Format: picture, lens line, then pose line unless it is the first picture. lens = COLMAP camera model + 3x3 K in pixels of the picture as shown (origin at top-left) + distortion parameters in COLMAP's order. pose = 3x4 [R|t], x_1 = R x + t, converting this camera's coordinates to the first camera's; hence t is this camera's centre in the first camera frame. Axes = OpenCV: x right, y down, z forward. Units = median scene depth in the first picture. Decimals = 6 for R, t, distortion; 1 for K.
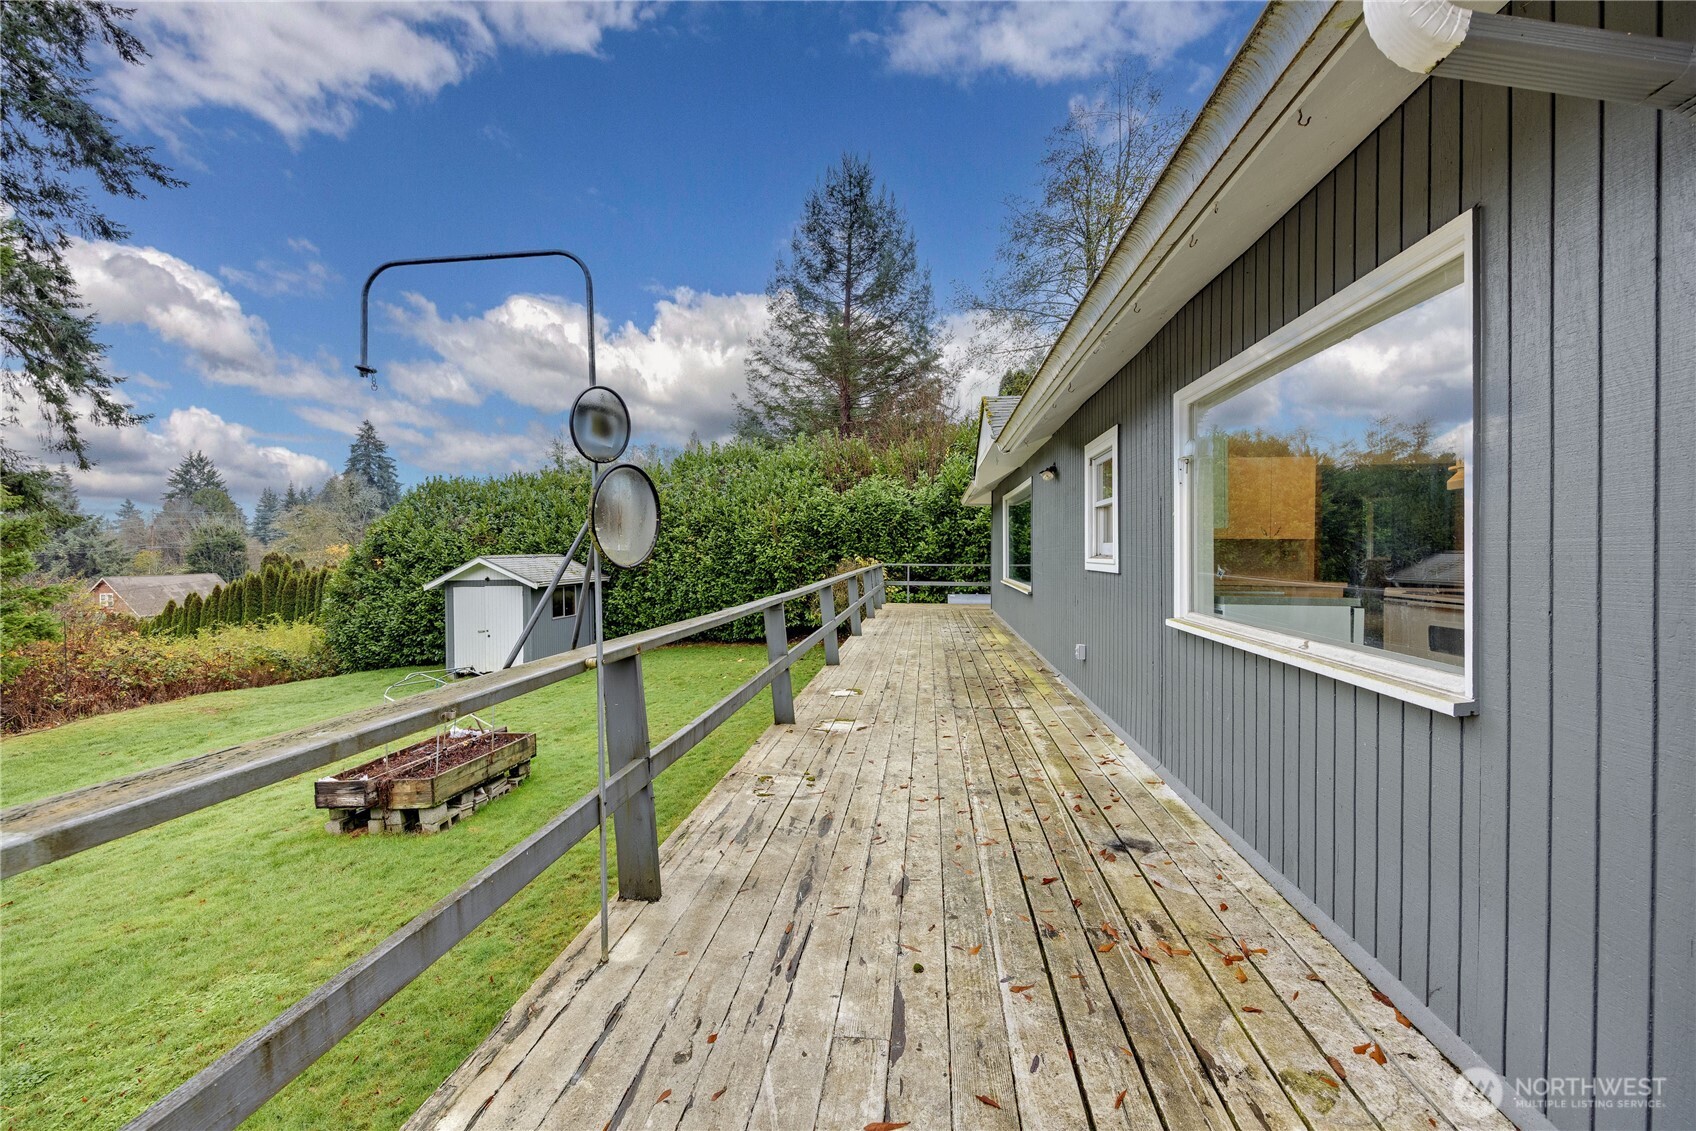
lens RADIAL K [[676.0, 0, 845.4], [0, 676.0, 551.8], [0, 0, 1]] dist [-0.000291, 0.000012]
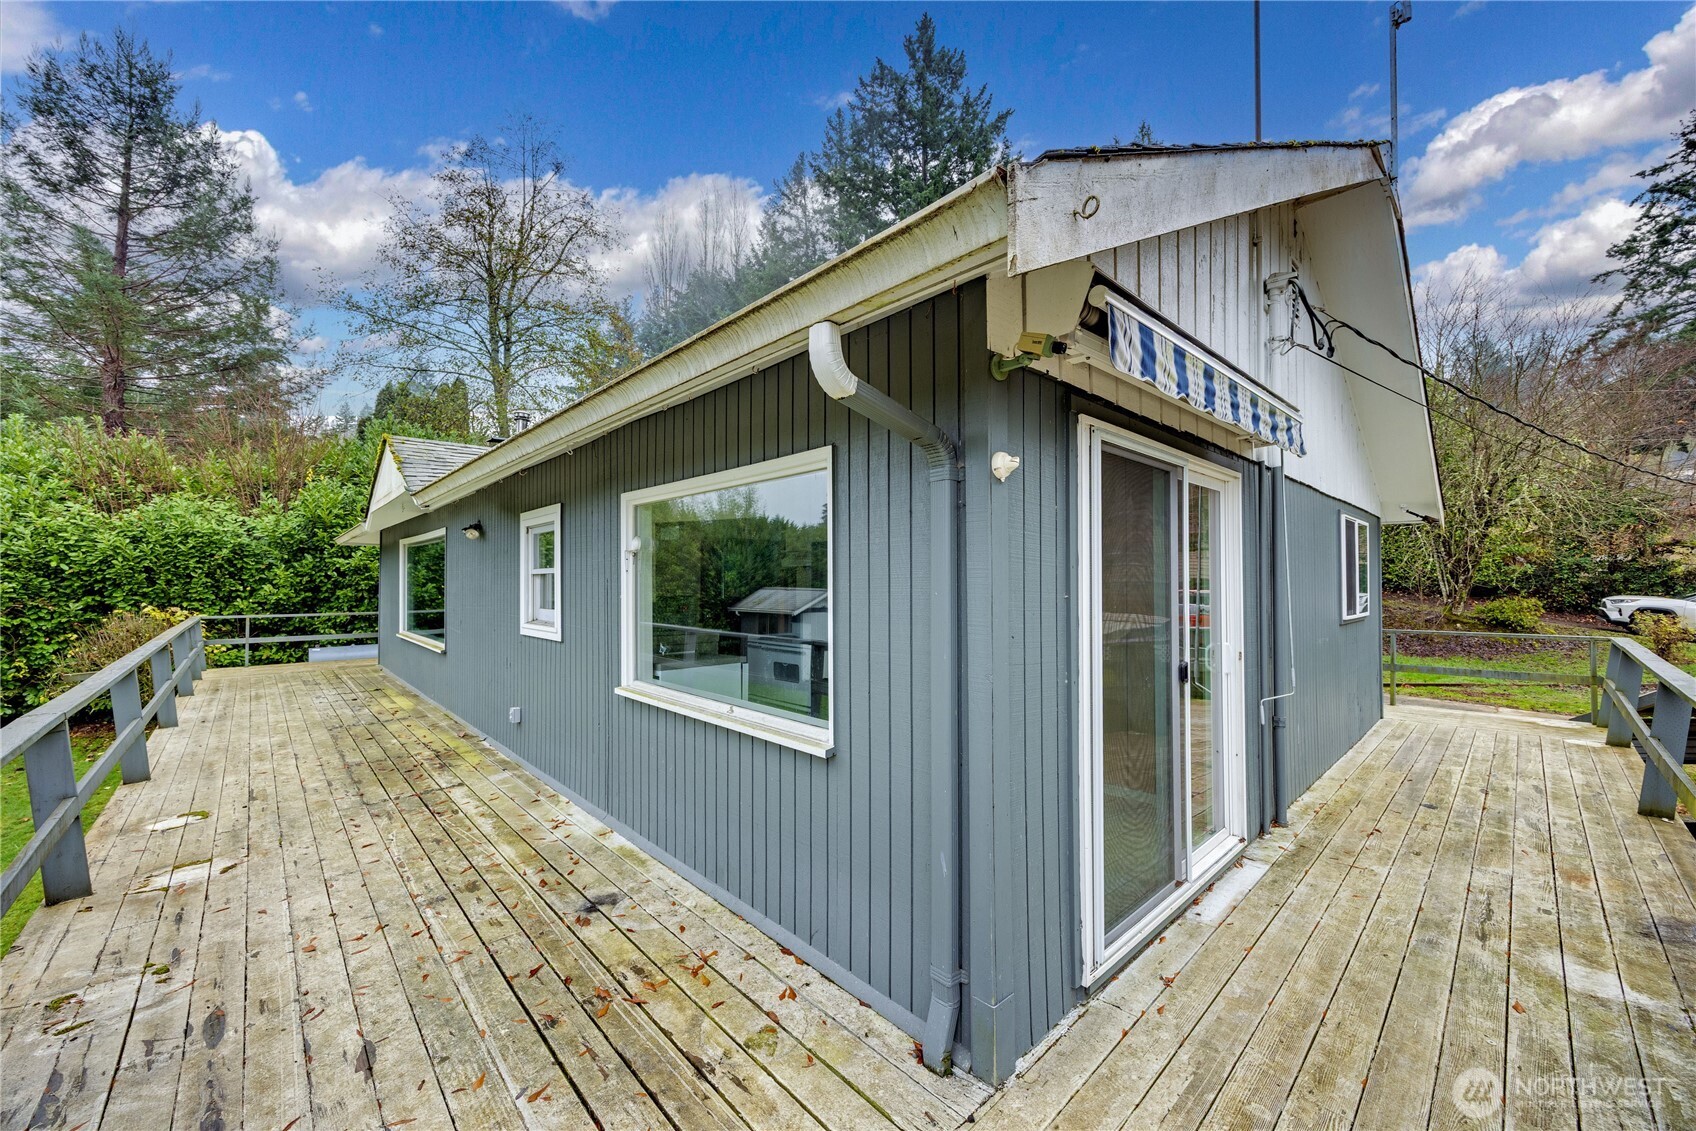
lens RADIAL K [[644.7, 0, 848.0], [0, 644.7, 565.5], [0, 0, 1]] dist [-0.001609, -0.000436]
pose [[0.642865, 0.011009, 0.765900, -0.111015], [0.004447, 0.999826, -0.018104, -0.084633], [-0.765966, 0.015044, 0.642705, -0.015419]]
